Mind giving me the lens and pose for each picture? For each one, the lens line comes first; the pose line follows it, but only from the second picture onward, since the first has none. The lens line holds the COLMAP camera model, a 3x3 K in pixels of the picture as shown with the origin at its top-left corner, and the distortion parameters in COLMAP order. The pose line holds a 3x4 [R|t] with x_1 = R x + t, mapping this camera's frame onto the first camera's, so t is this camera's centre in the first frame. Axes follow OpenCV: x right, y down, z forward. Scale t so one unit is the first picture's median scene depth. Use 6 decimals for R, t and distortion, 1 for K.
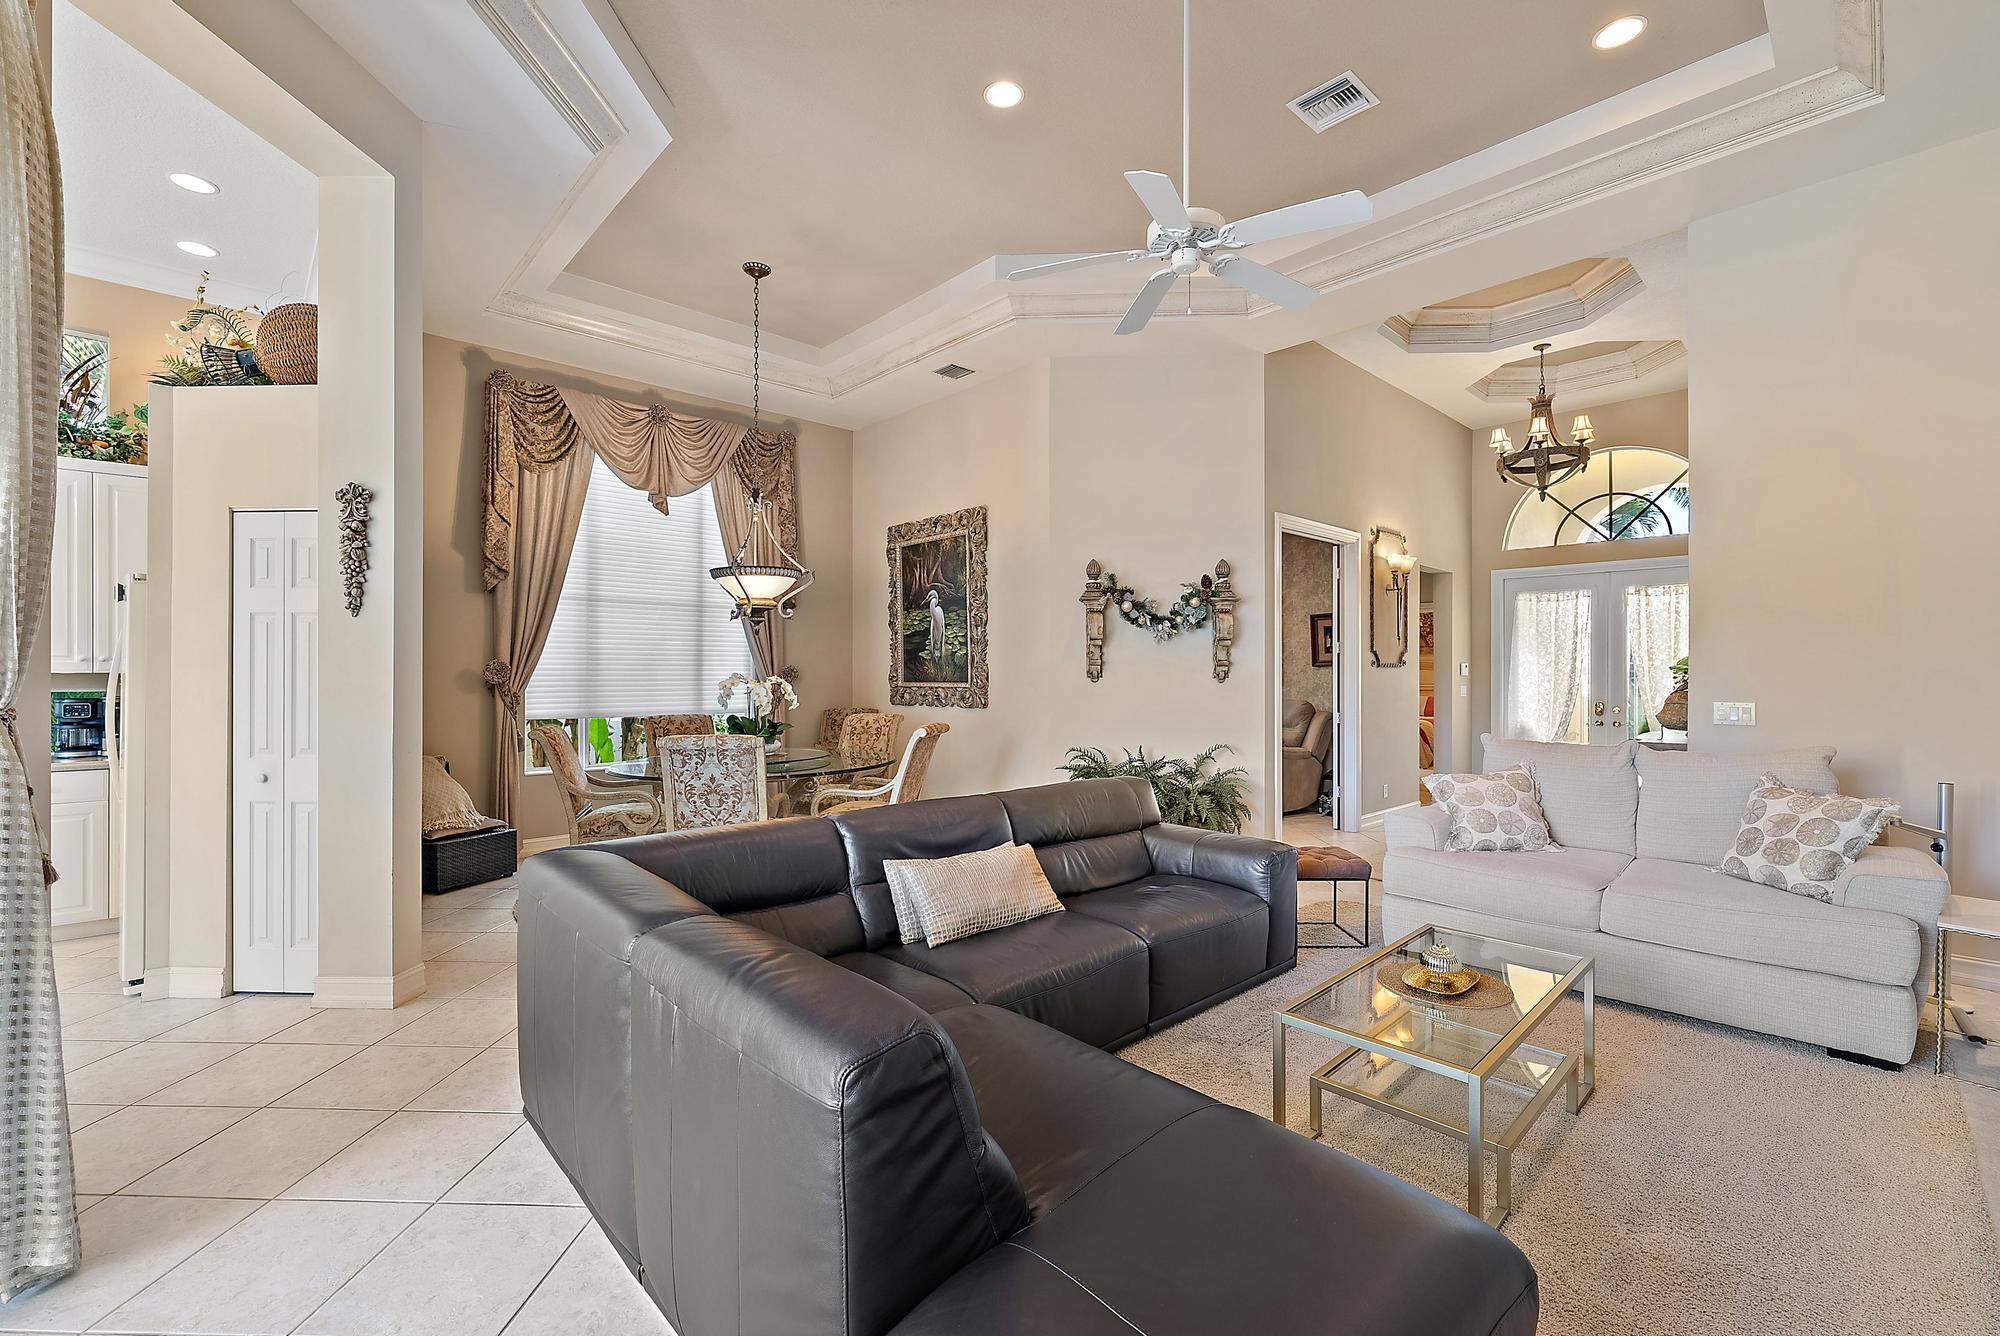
lens RADIAL K [[821.2, 0, 1000.0], [0, 821.2, 668.0], [0, 0, 1]] dist [-0.000167, -0.000002]
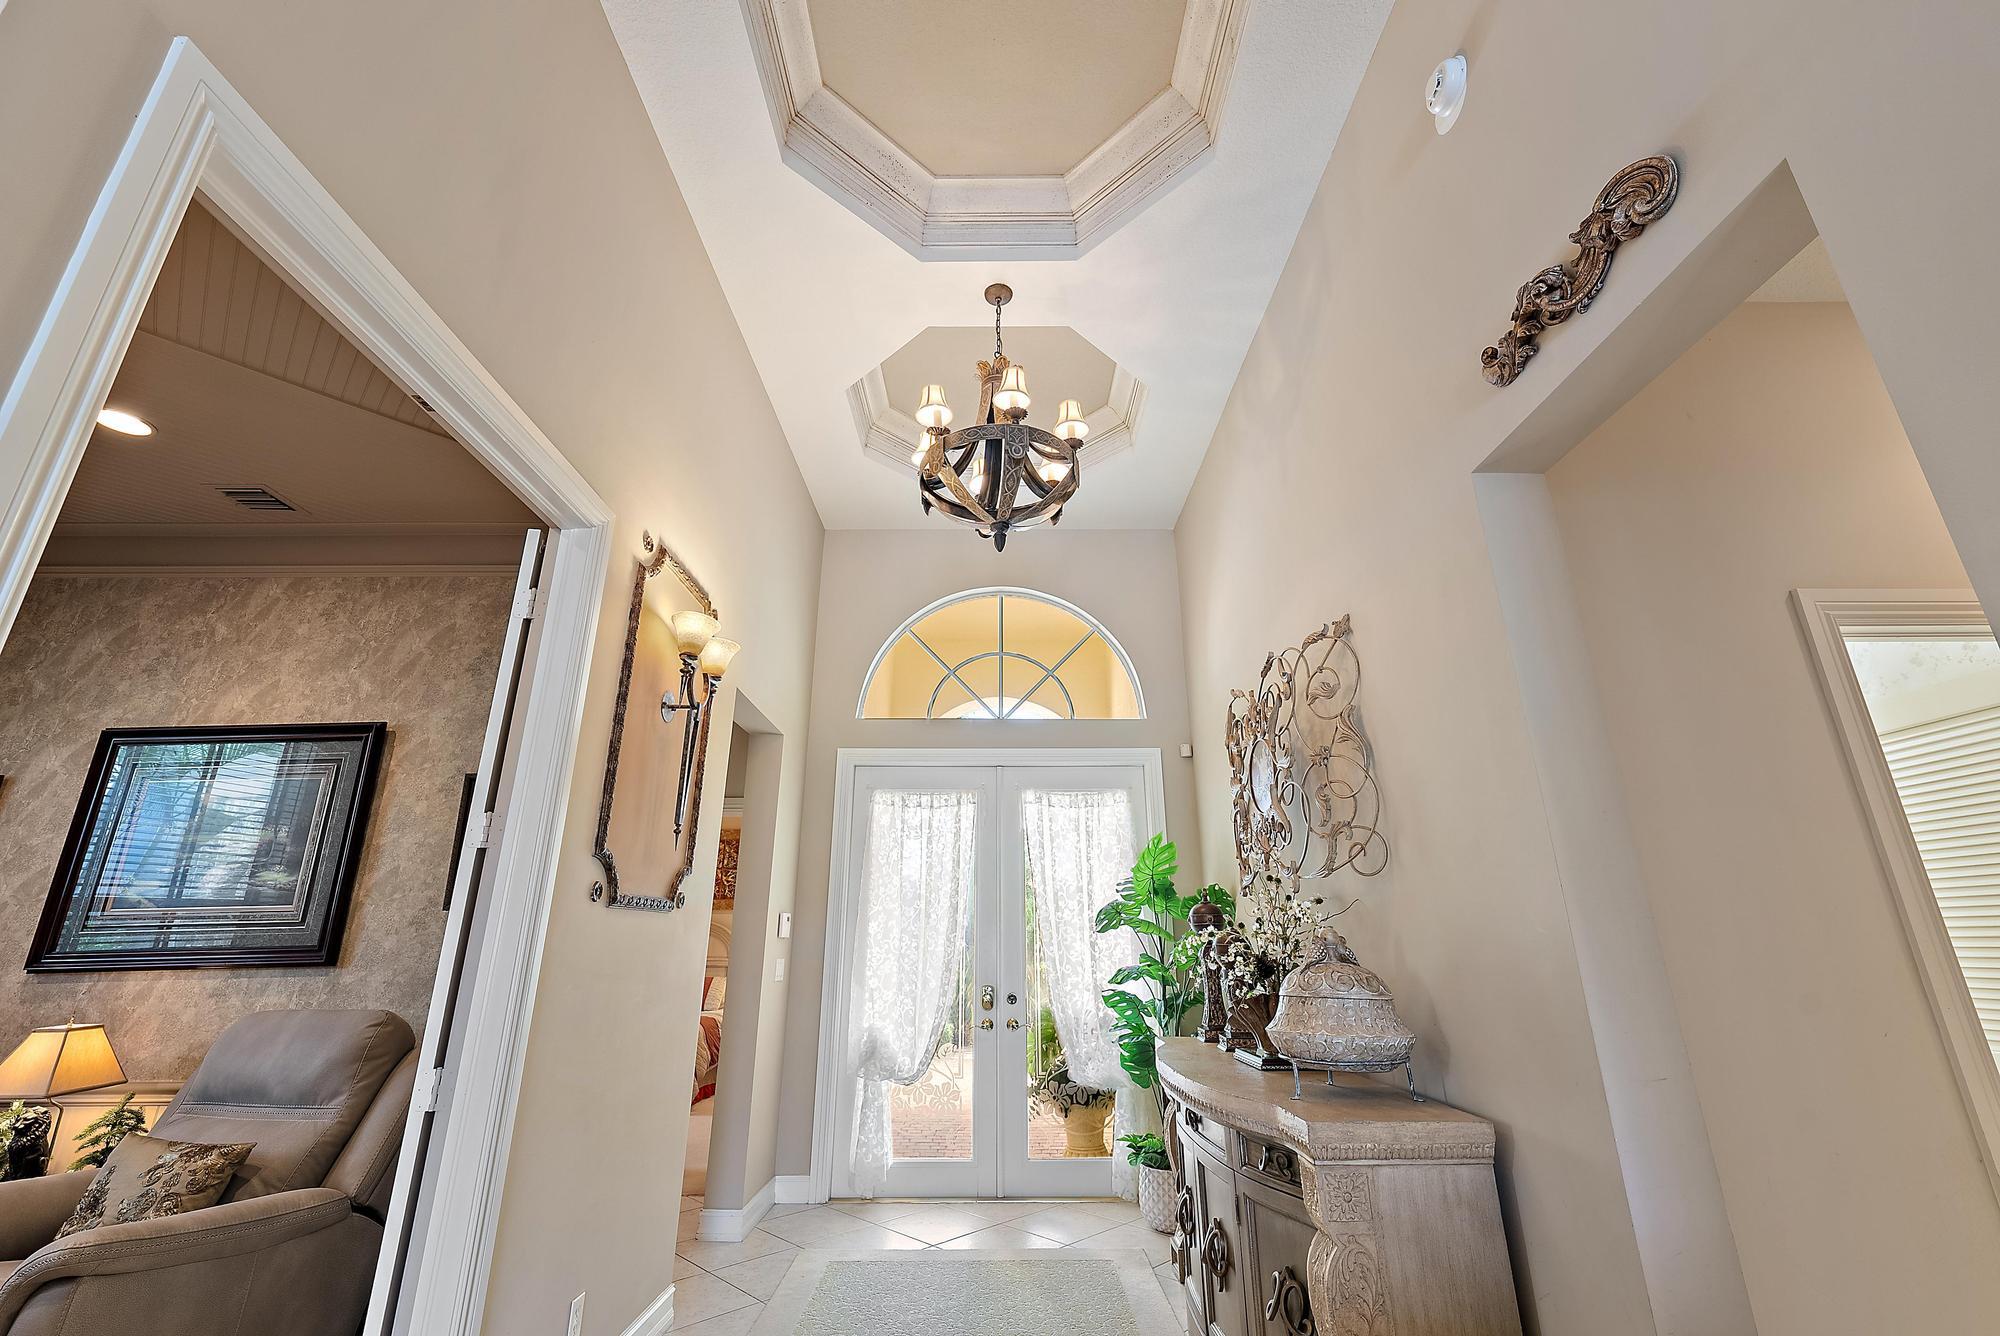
lens RADIAL K [[821.2, 0, 1000.0], [0, 821.2, 668.0], [0, 0, 1]] dist [-0.000167, -0.000002]
pose [[0.676790, 0.233585, 0.698135, 0.284797], [-0.002693, 0.949106, -0.314944, 0.012029], [-0.736171, 0.211271, 0.642975, 0.589356]]
